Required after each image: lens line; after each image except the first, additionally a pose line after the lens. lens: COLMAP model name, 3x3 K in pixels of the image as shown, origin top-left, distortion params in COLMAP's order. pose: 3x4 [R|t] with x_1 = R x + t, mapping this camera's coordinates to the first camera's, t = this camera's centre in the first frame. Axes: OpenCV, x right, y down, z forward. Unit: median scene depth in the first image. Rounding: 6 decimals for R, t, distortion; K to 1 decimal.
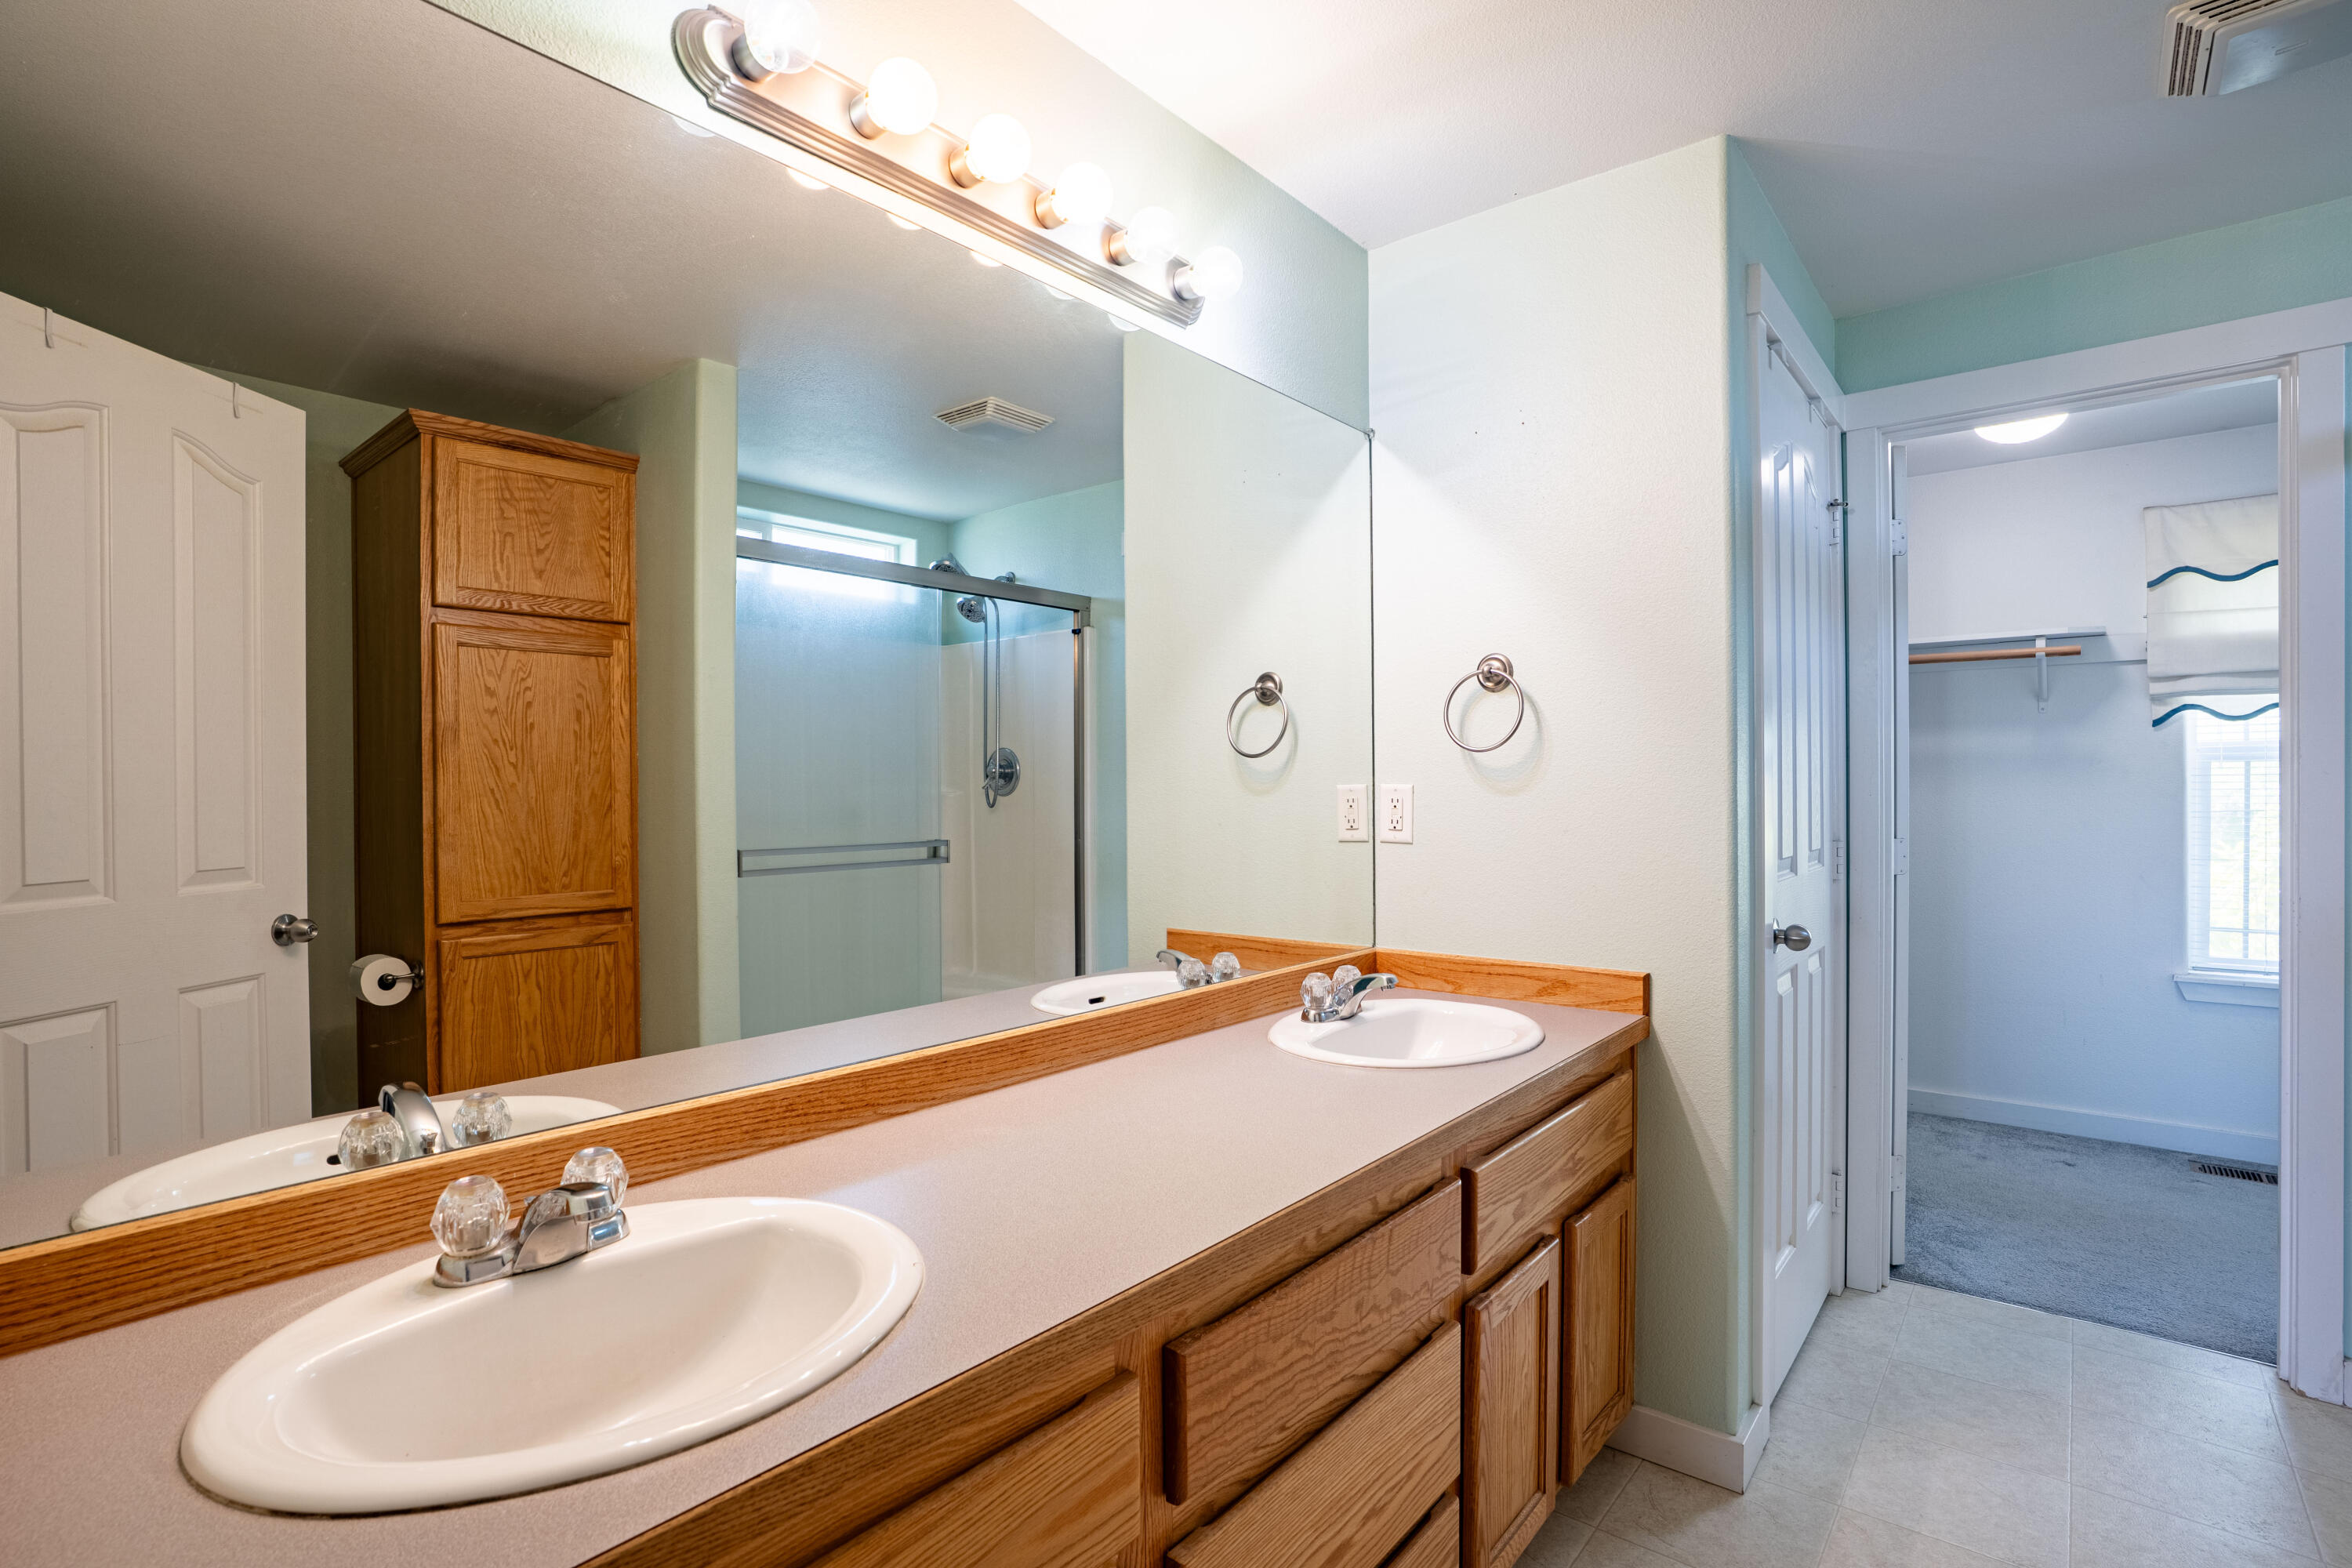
lens RADIAL K [[1133.6, 0, 1185.9], [0, 1133.6, 775.3], [0, 0, 1]] dist [-0.046117, 0.003587]
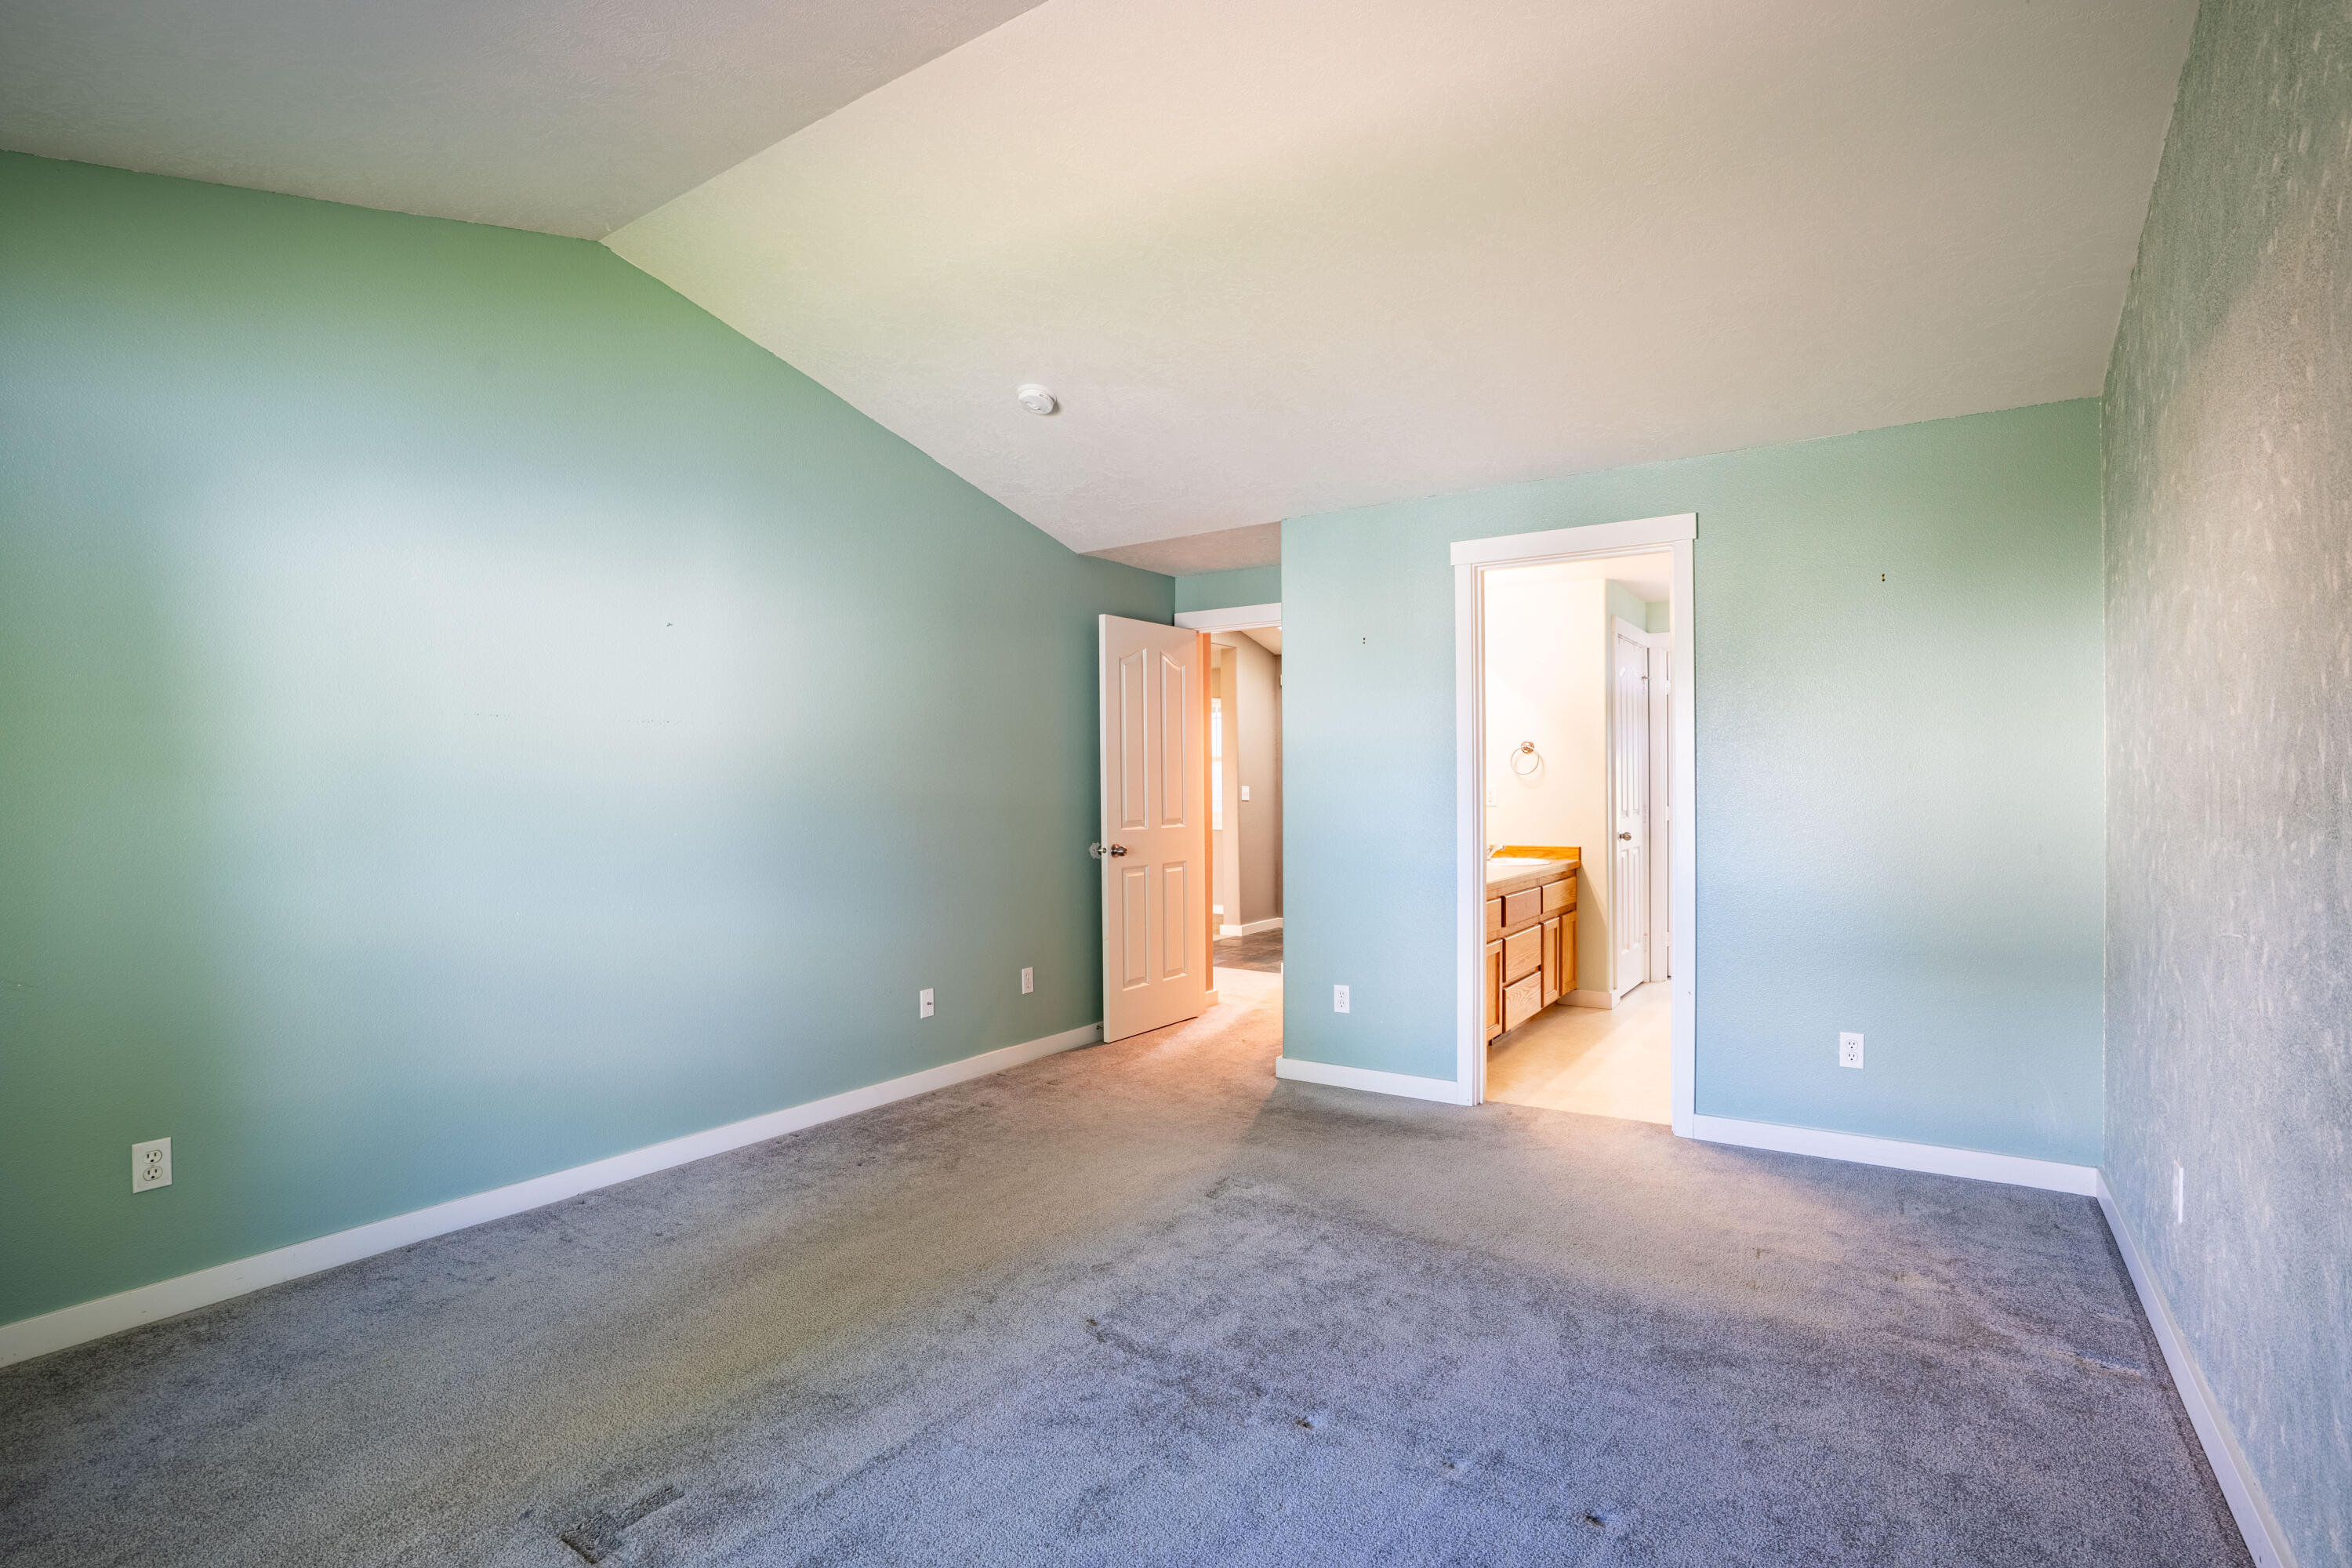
lens RADIAL K [[1133.6, 0, 1173.5], [0, 1133.6, 787.2], [0, 0, 1]] dist [-0.046117, 0.003587]
pose [[0.996075, -0.003499, 0.088442, -0.901394], [0.002696, 0.999954, 0.009198, -0.017077], [-0.088470, -0.008924, 0.996039, -1.835733]]
